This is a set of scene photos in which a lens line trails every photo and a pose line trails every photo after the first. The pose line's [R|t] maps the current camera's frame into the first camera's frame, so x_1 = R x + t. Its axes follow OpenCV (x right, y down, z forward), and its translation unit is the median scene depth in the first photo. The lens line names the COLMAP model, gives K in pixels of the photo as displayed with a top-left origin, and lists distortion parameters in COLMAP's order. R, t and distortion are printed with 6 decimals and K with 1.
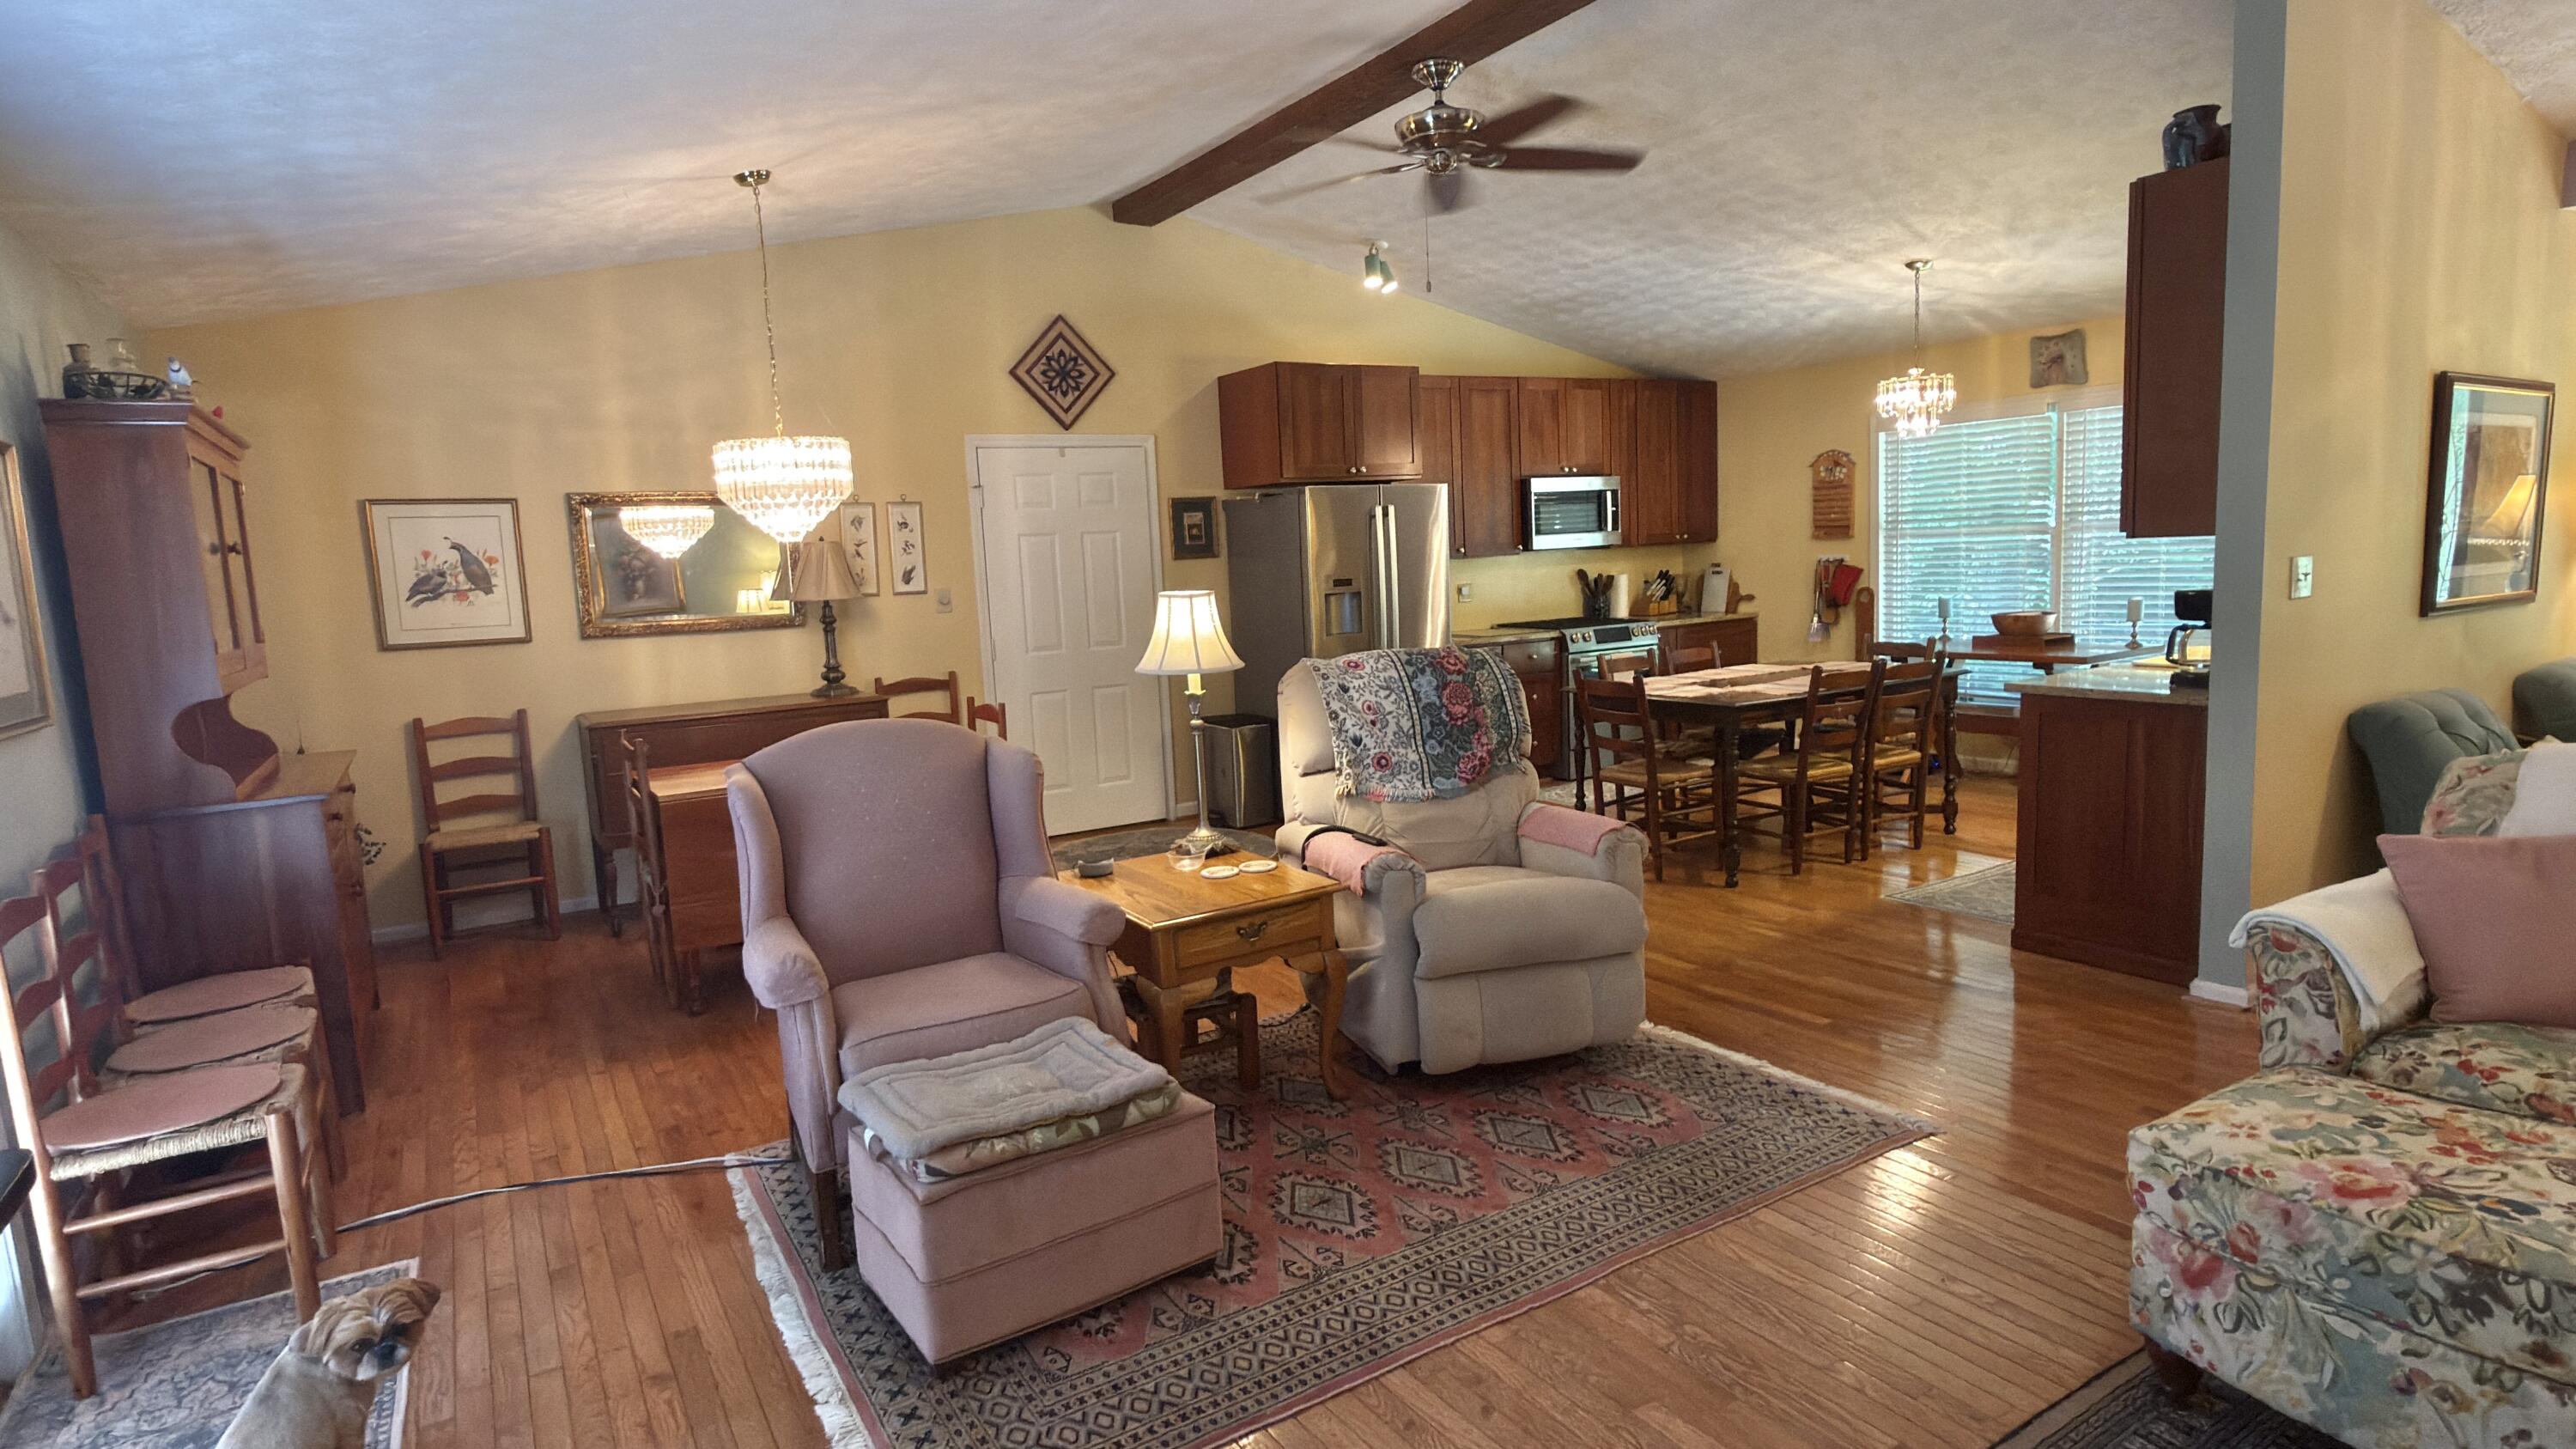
lens RADIAL K [[1352.3, 0, 1288.0], [0, 1352.3, 724.5], [0, 0, 1]] dist [0.000561, 0.000103]
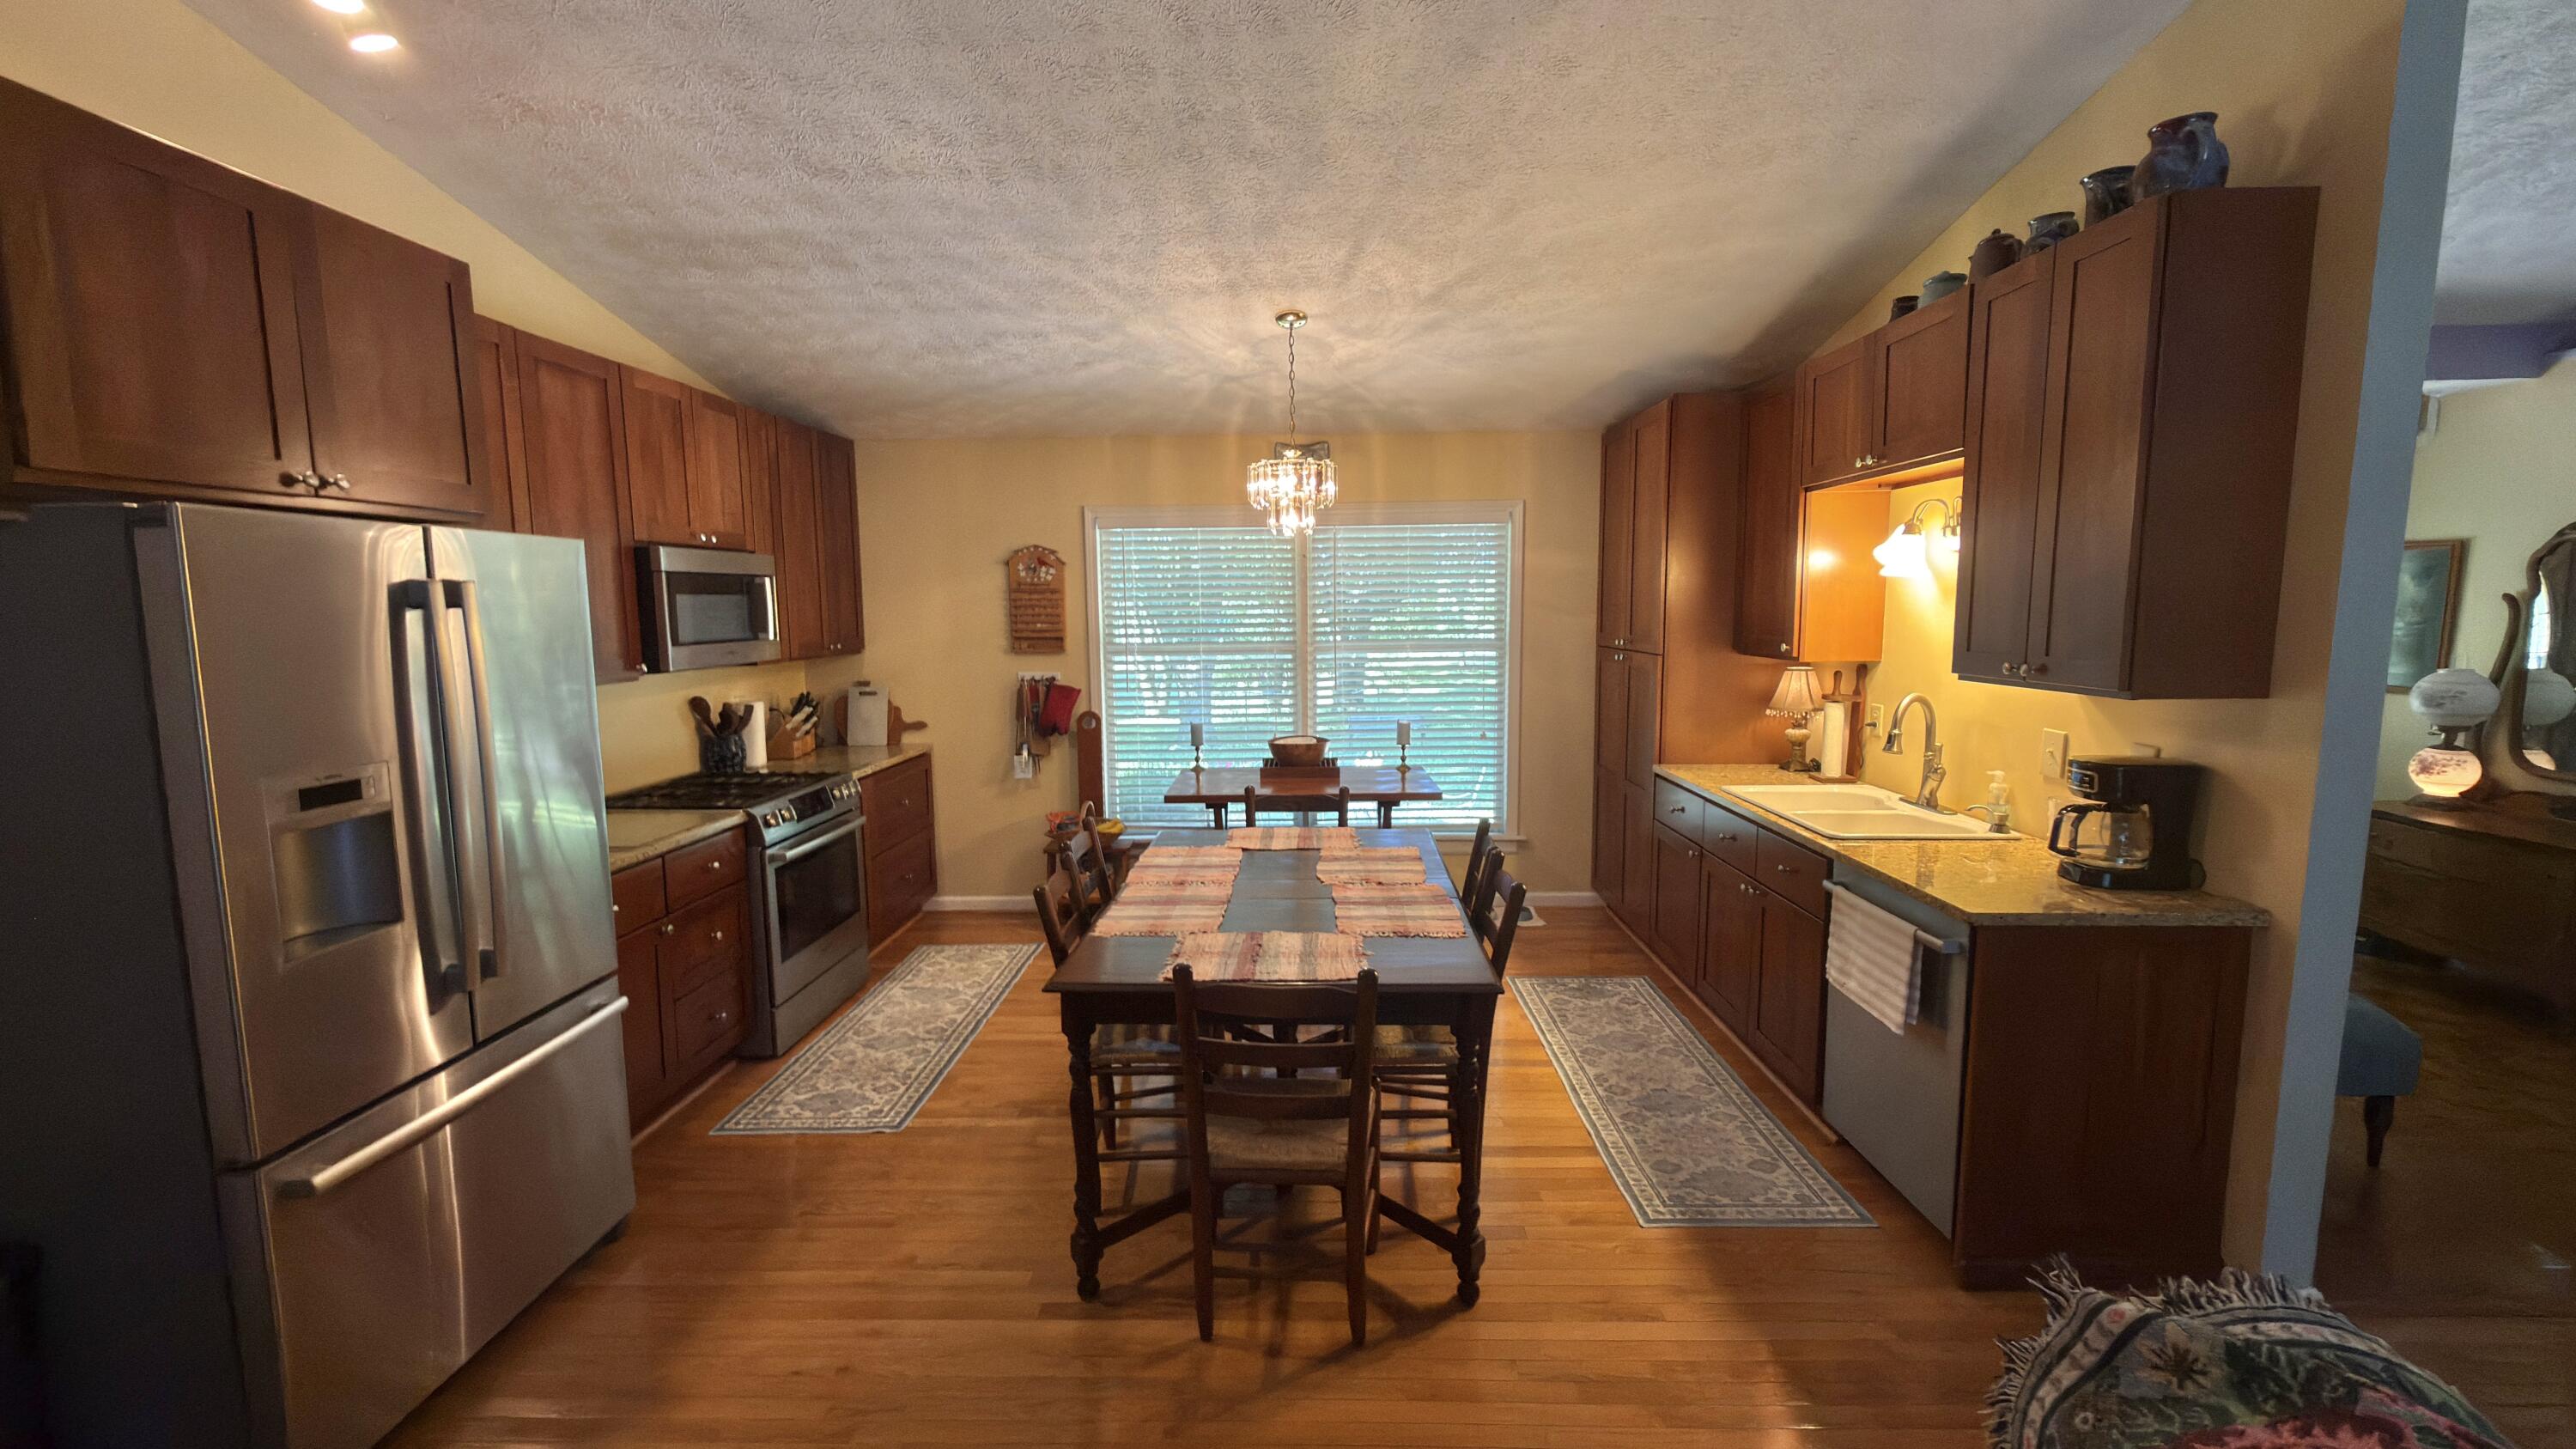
lens RADIAL K [[1032.1, 0, 1288.0], [0, 1032.1, 724.5], [0, 0, 1]] dist [-0.000140, -0.000011]
pose [[0.546051, -0.054433, 0.835982, -0.040901], [0.092093, 0.995739, 0.004681, -0.084625], [-0.832675, 0.074432, 0.548737, 0.543509]]
